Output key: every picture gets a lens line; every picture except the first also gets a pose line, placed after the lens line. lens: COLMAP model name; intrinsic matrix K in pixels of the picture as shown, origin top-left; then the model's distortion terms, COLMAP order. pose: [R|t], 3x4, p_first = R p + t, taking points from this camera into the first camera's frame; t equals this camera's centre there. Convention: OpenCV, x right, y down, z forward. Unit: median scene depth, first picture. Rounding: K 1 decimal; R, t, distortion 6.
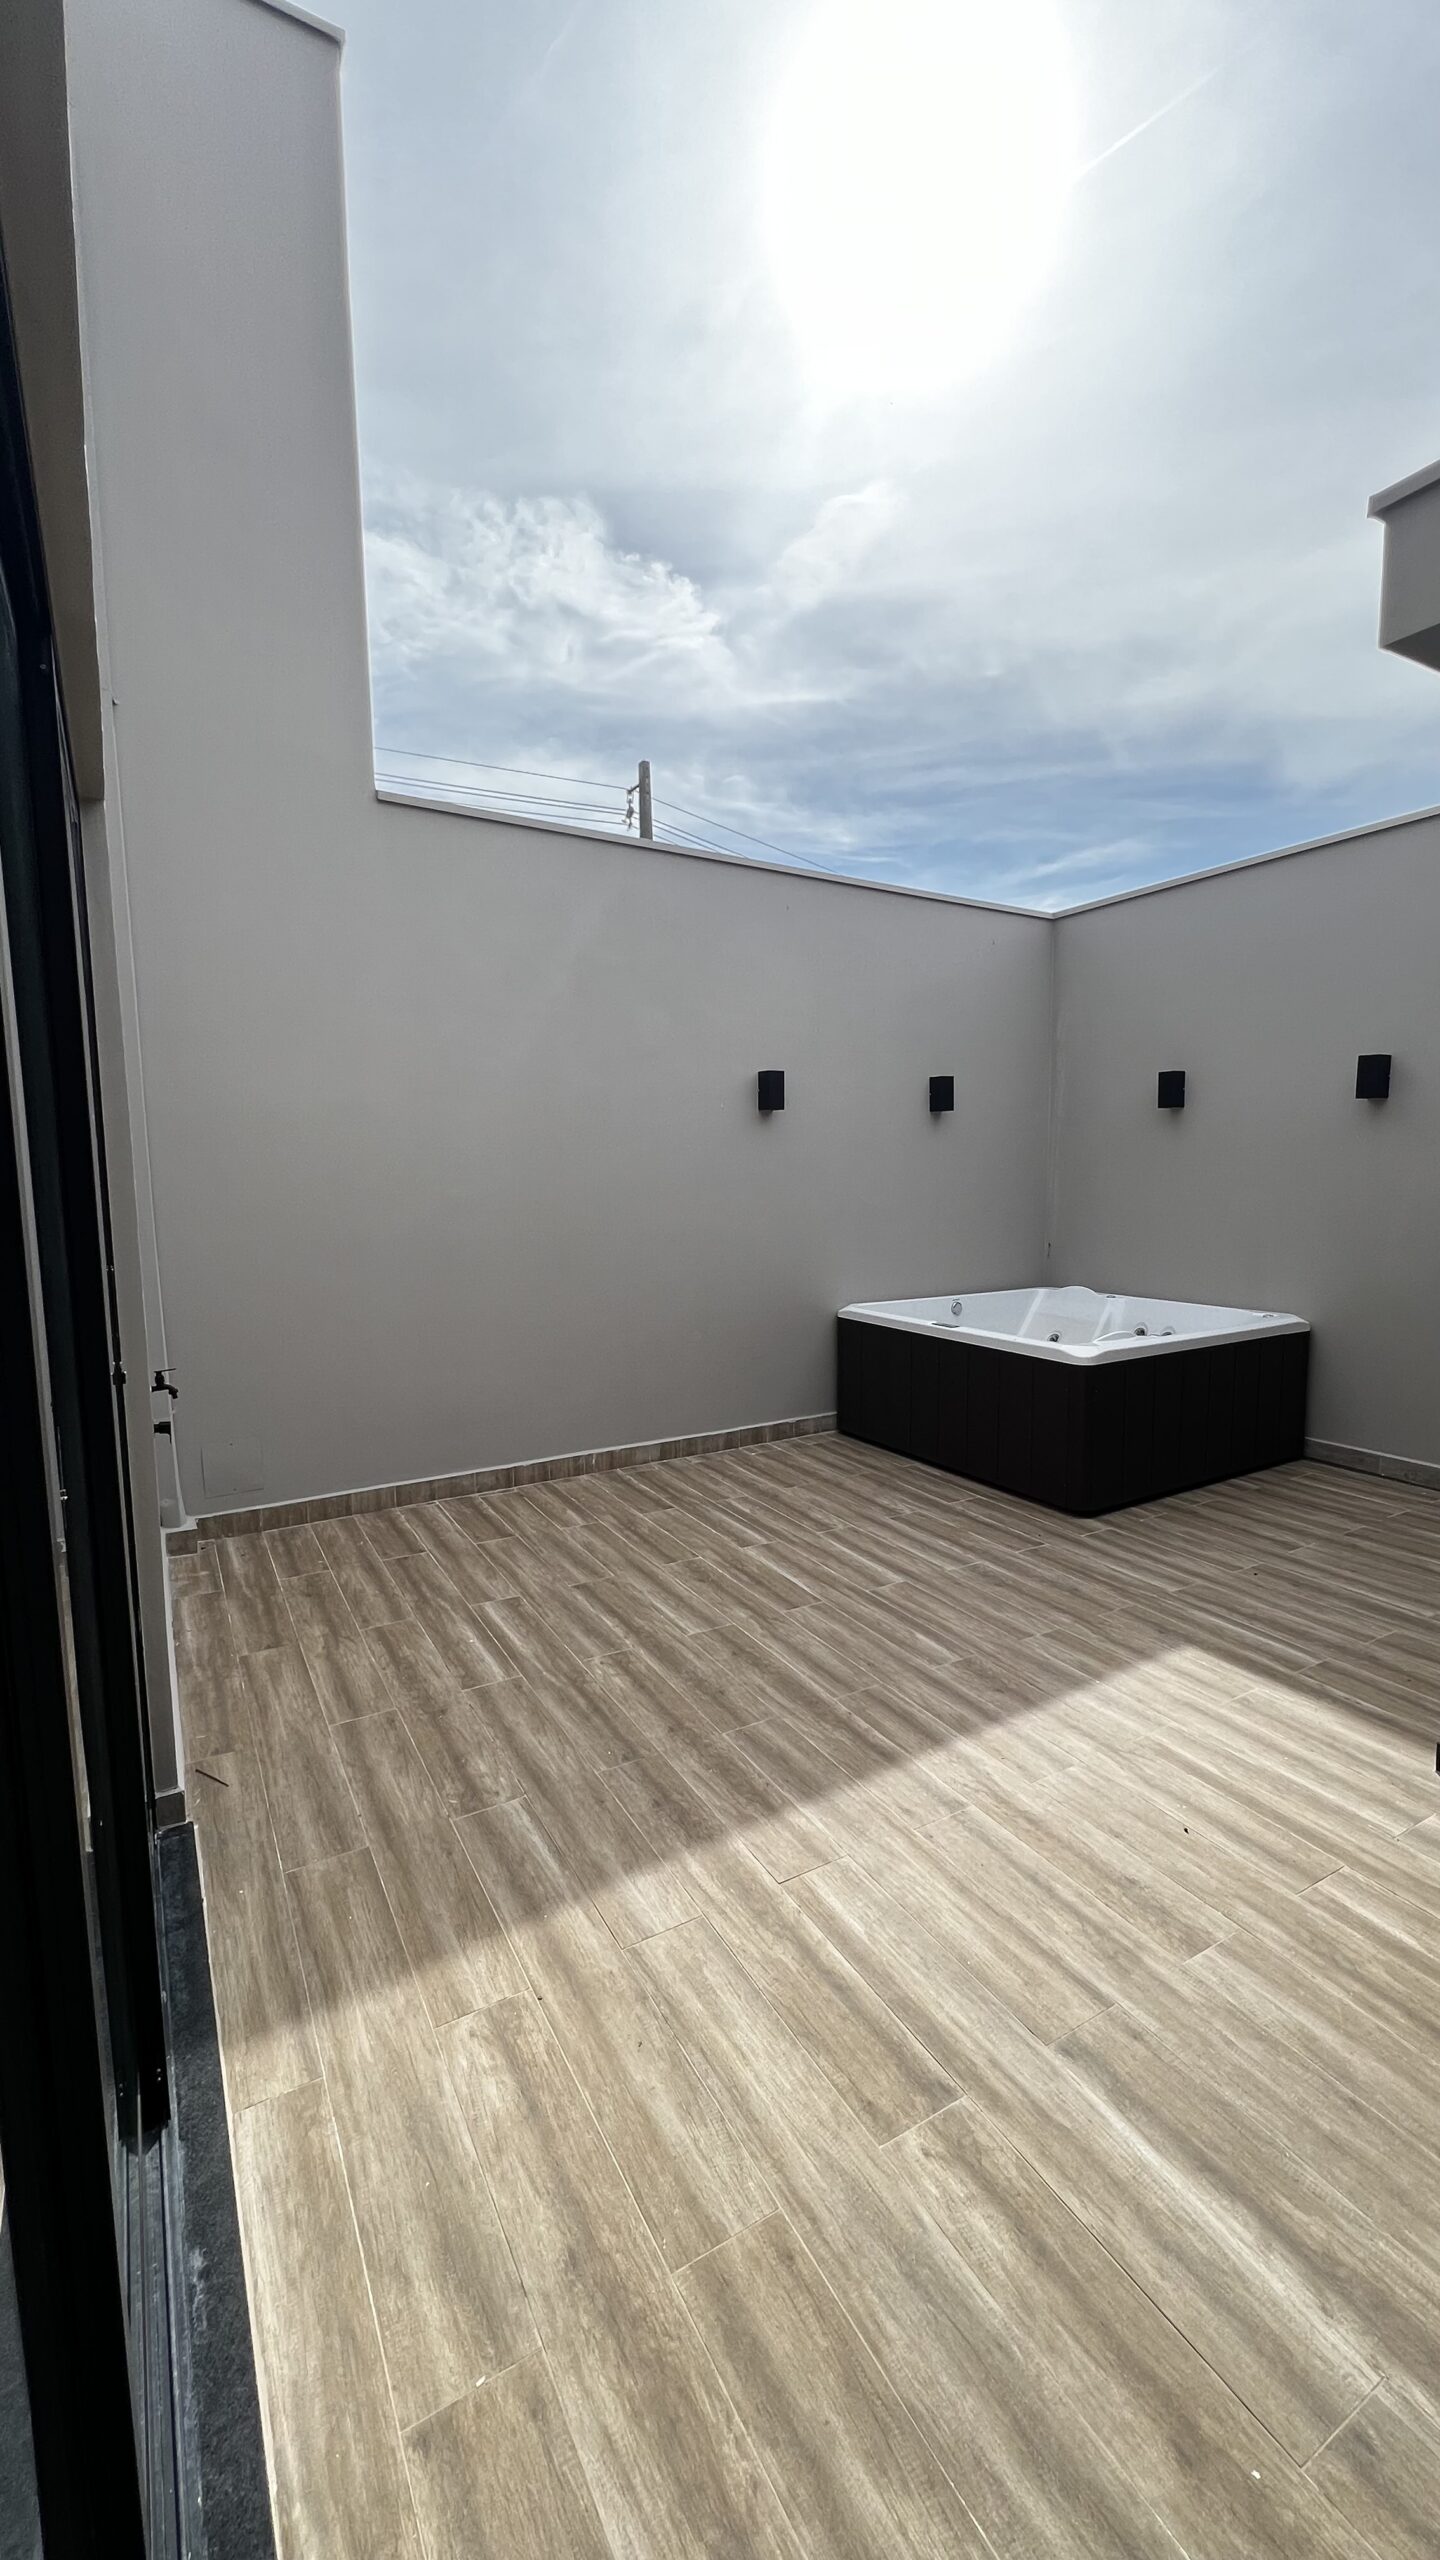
lens RADIAL K [[1028.6, 0, 723.0], [0, 1028.6, 1276.3], [0, 0, 1]] dist [-0.005988, 0.002276]
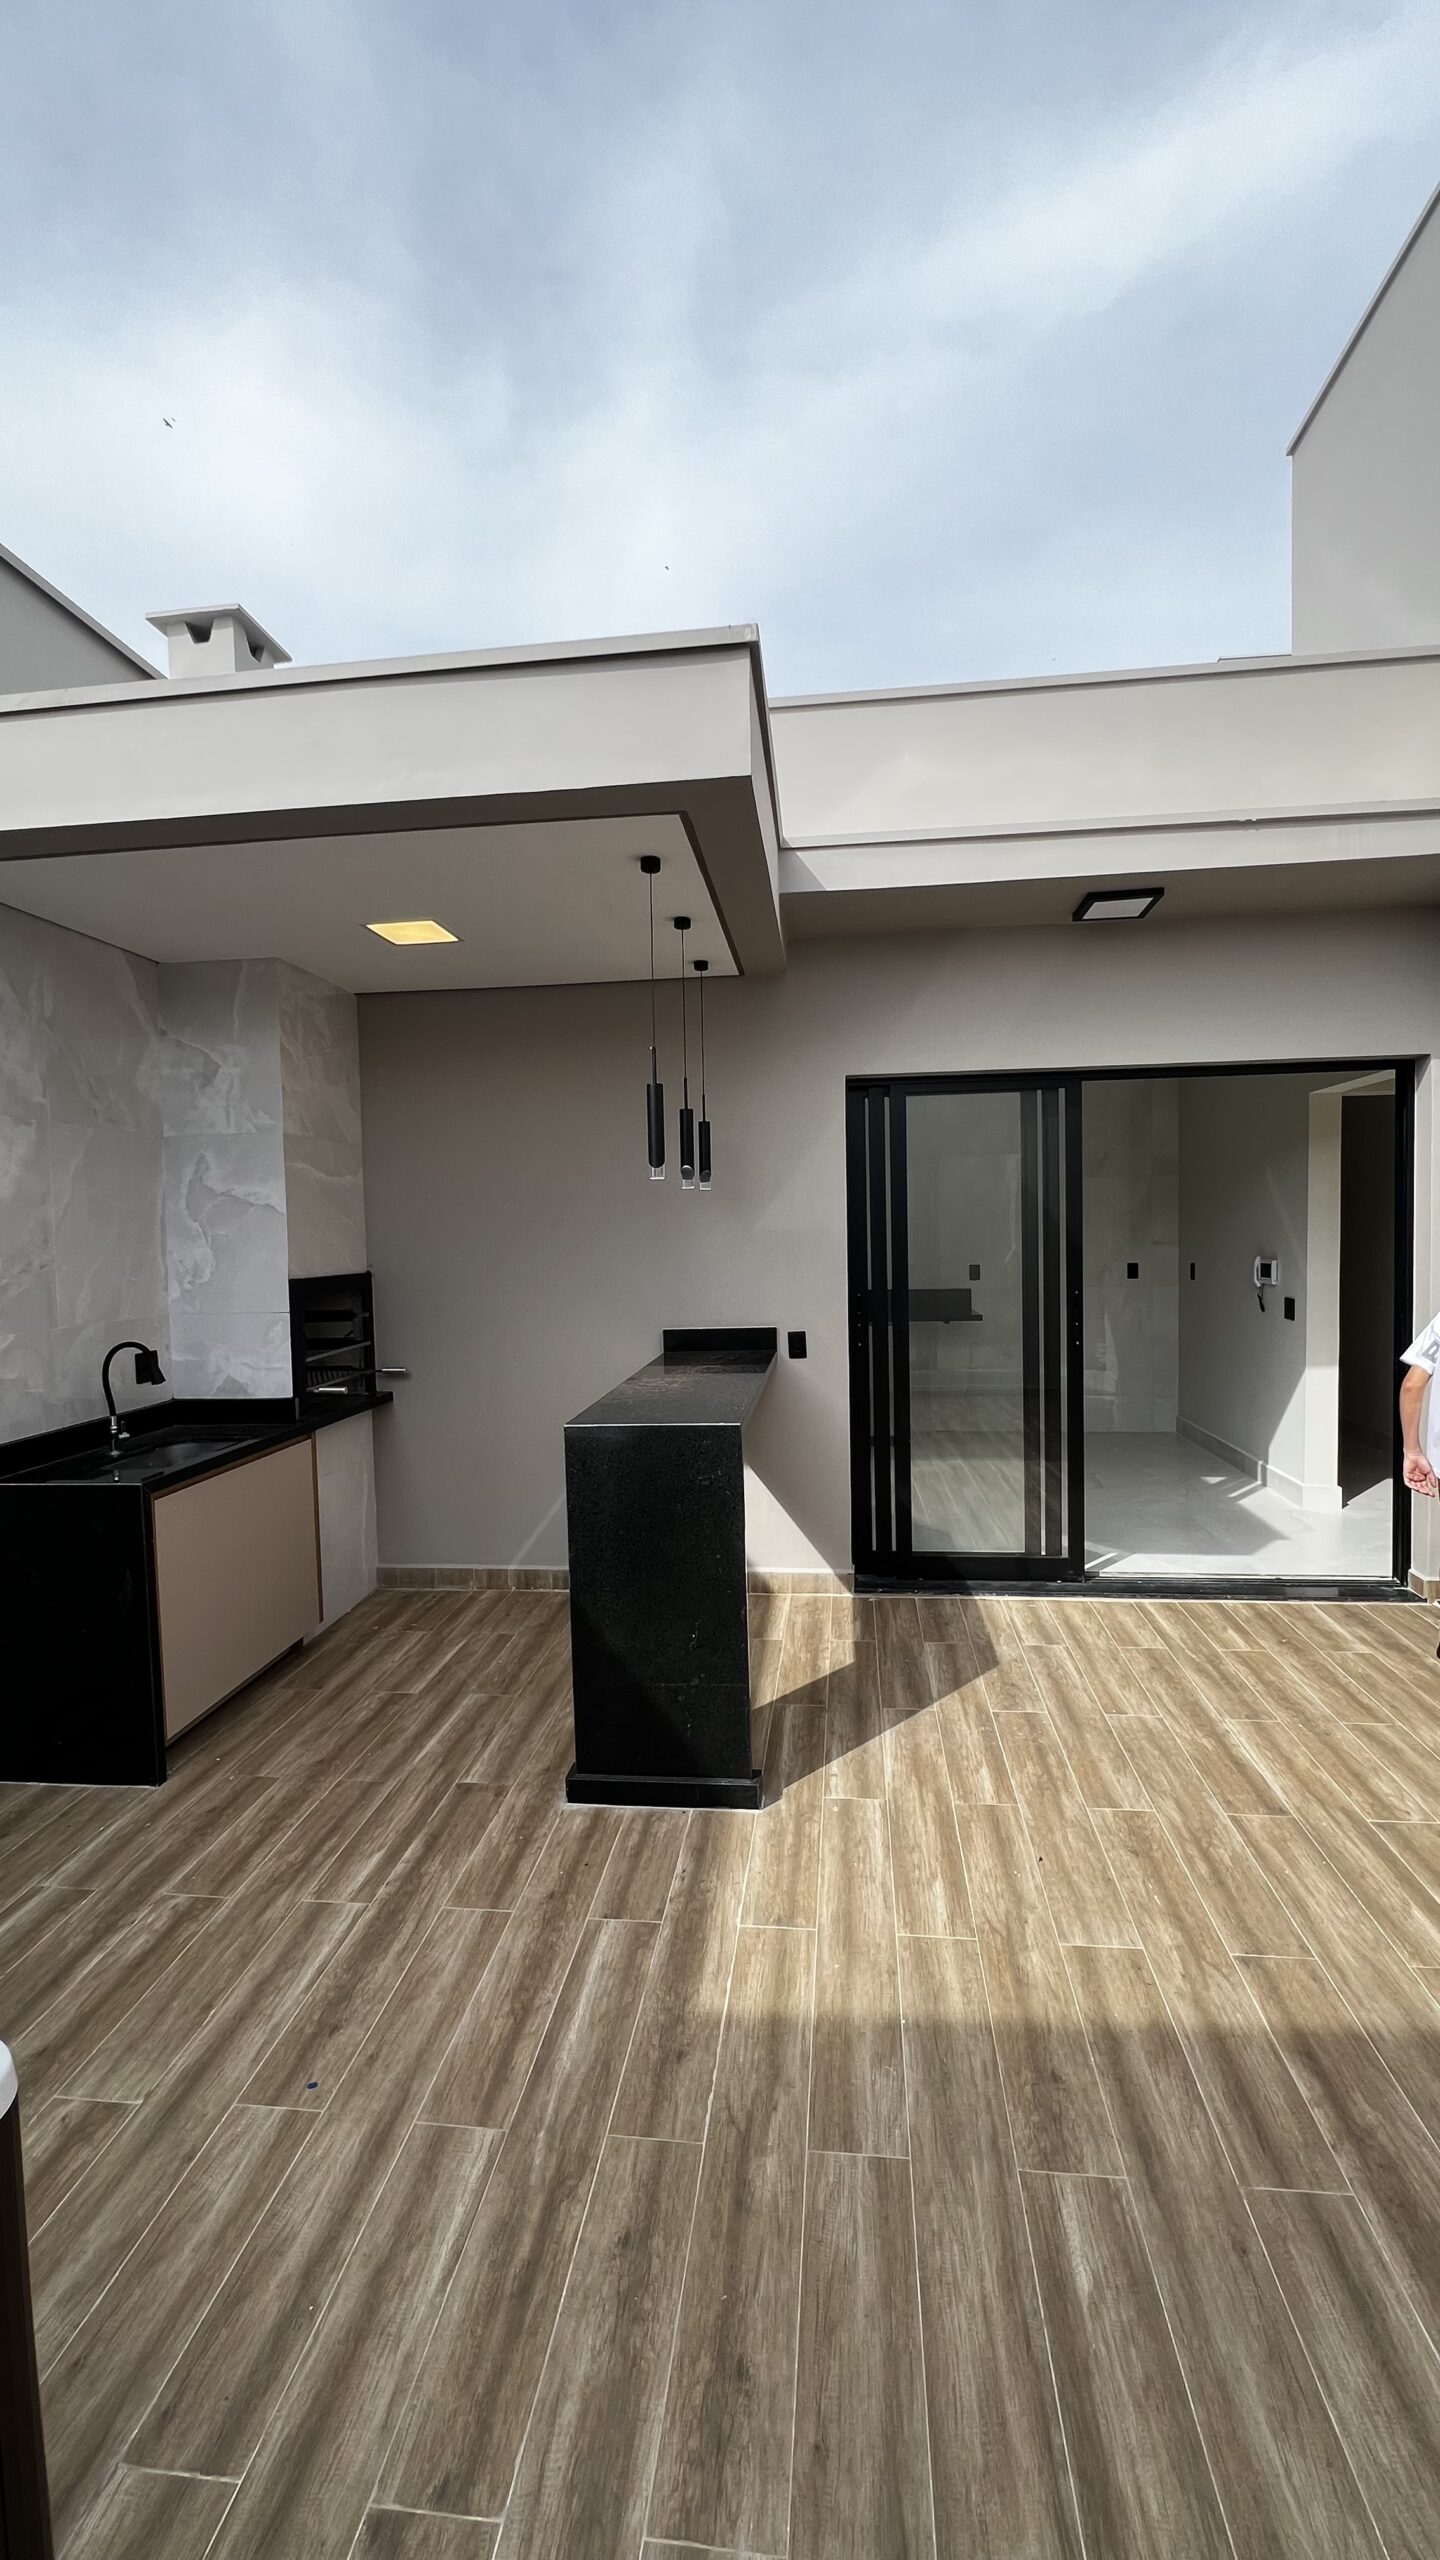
lens RADIAL K [[1028.6, 0, 722.3], [0, 1028.6, 1276.8], [0, 0, 1]] dist [-0.005988, 0.002276]
pose [[-0.800013, 0.002006, 0.599979, 0.042205], [0.101516, 0.986029, 0.132065, -0.205605], [-0.591332, 0.166561, -0.789040, 1.505381]]
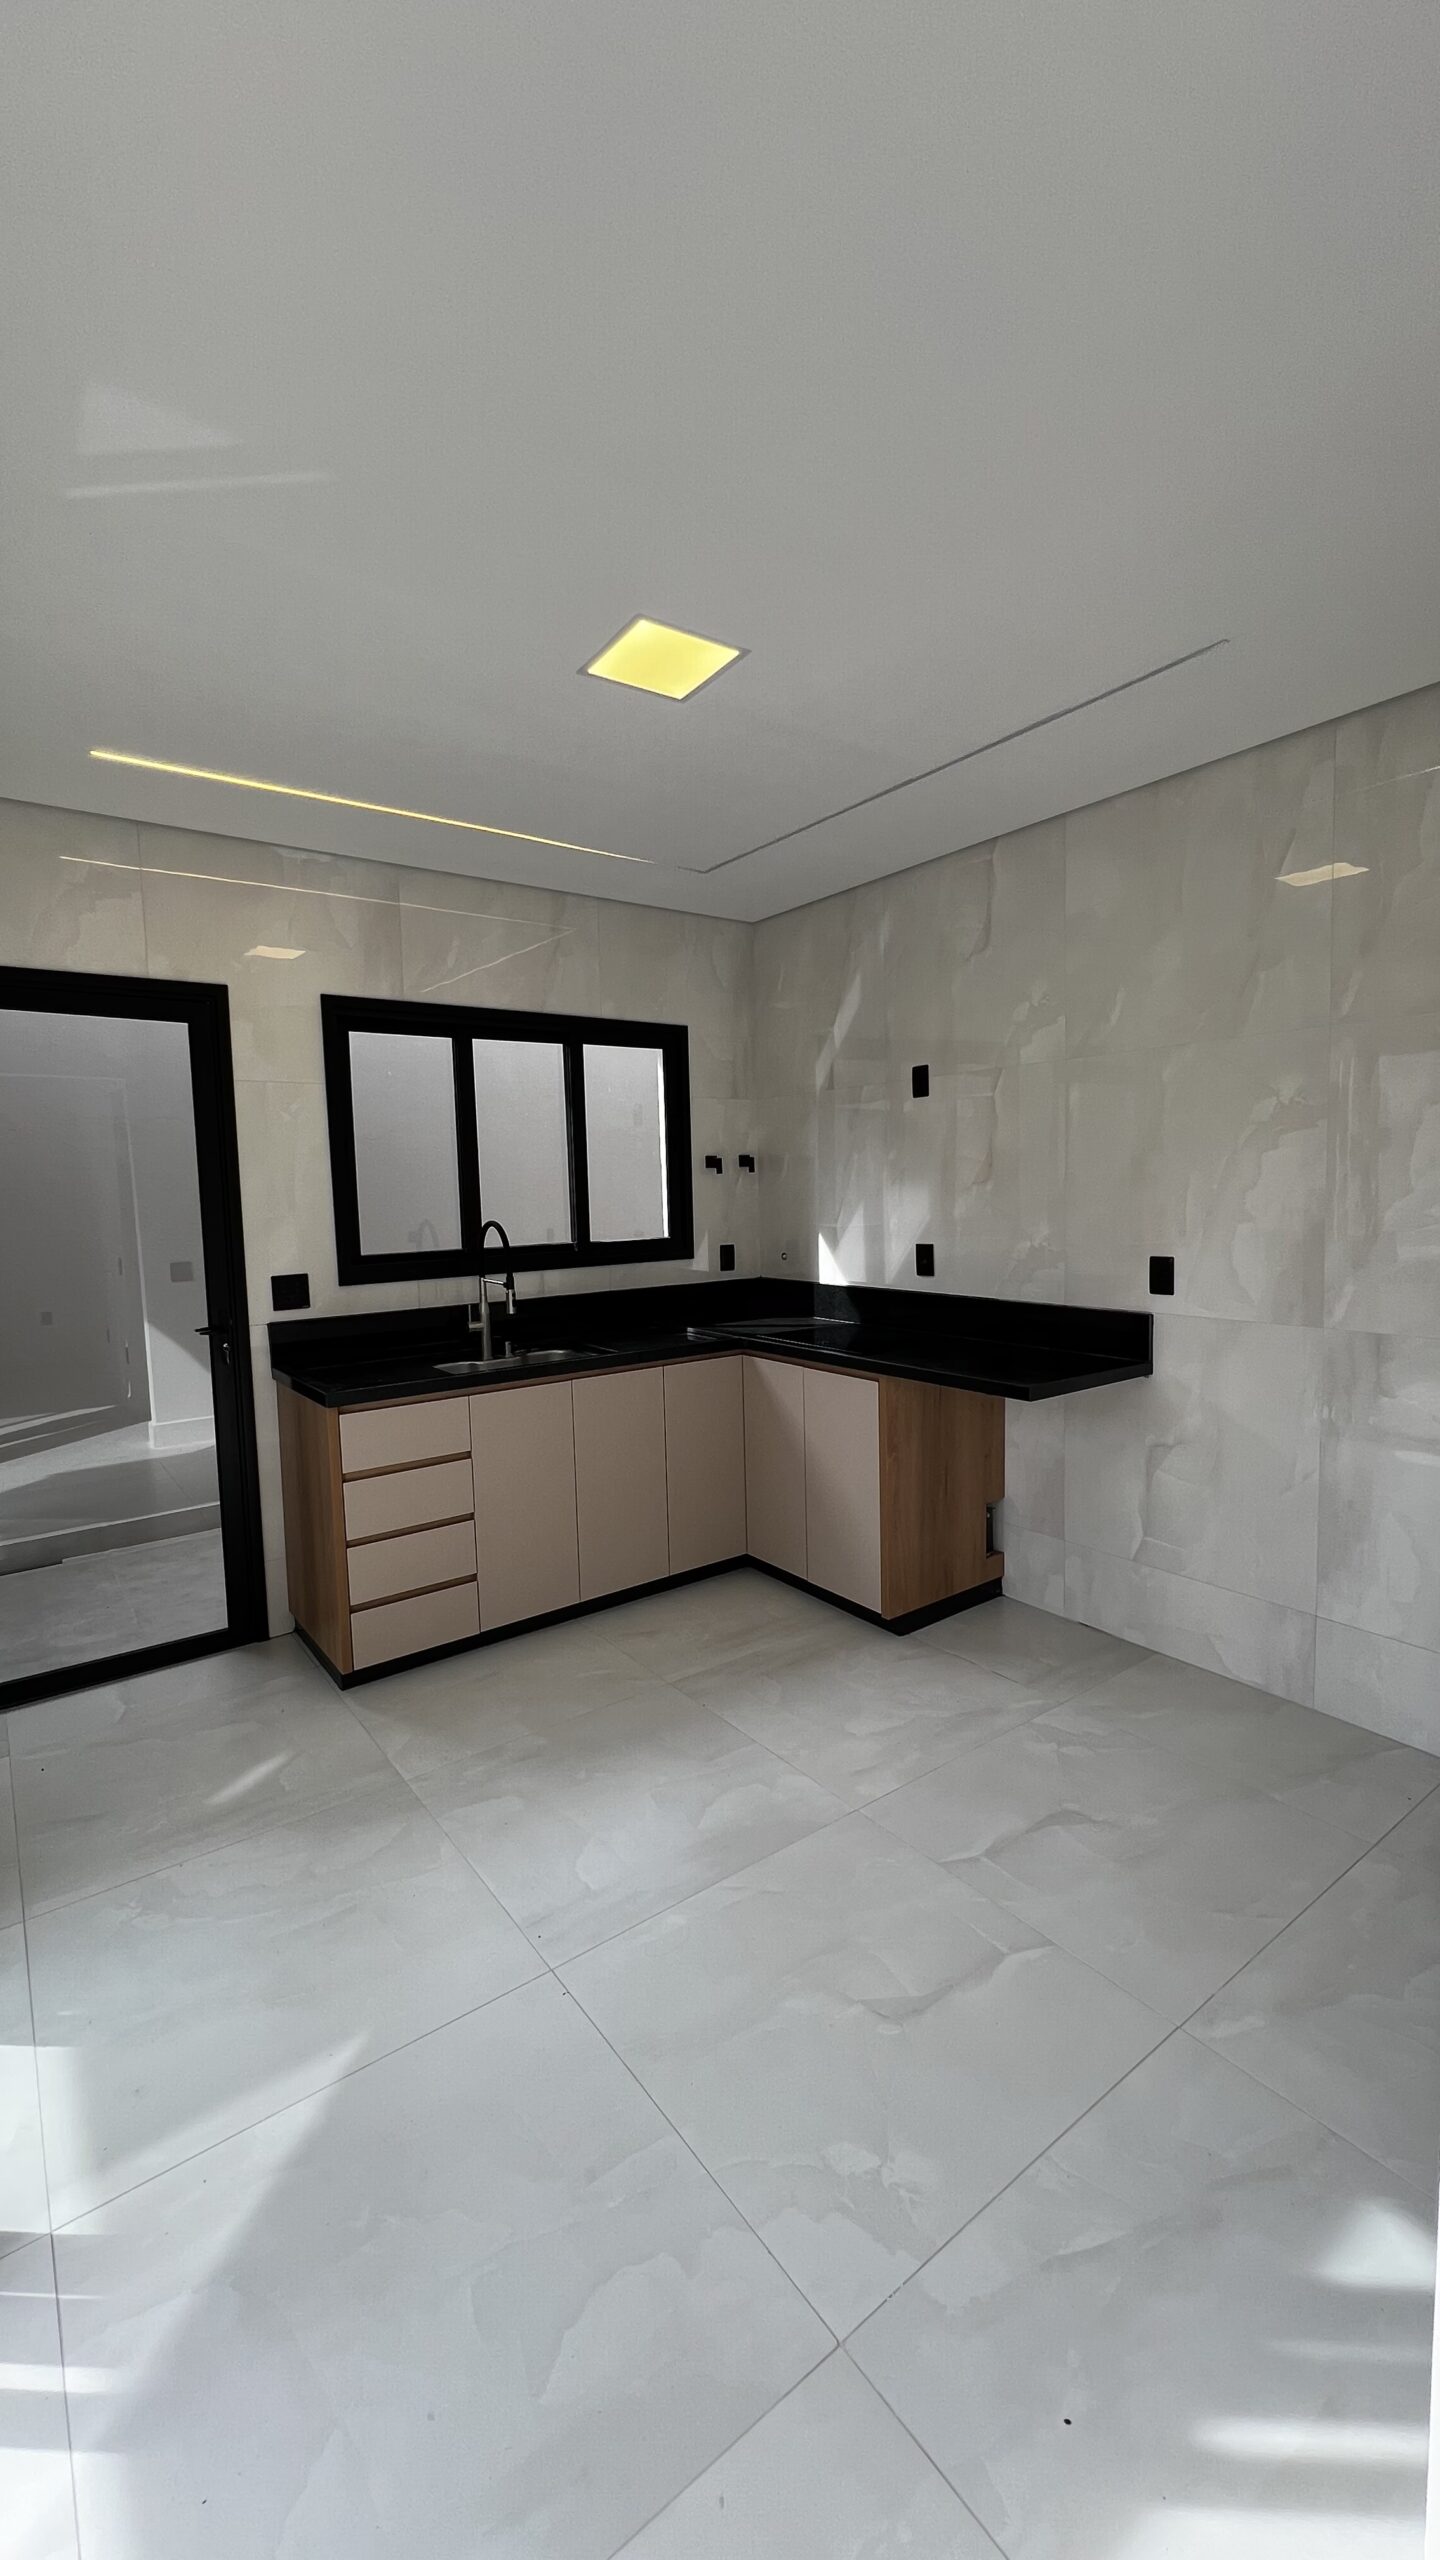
lens RADIAL K [[1028.6, 0, 717.6], [0, 1028.6, 1278.8], [0, 0, 1]] dist [-0.005988, 0.002276]
pose [[-0.110631, -0.076270, 0.990931, 0.087383], [0.144606, 0.985206, 0.091974, 0.026030], [-0.983285, 0.153470, -0.097965, -0.316480]]
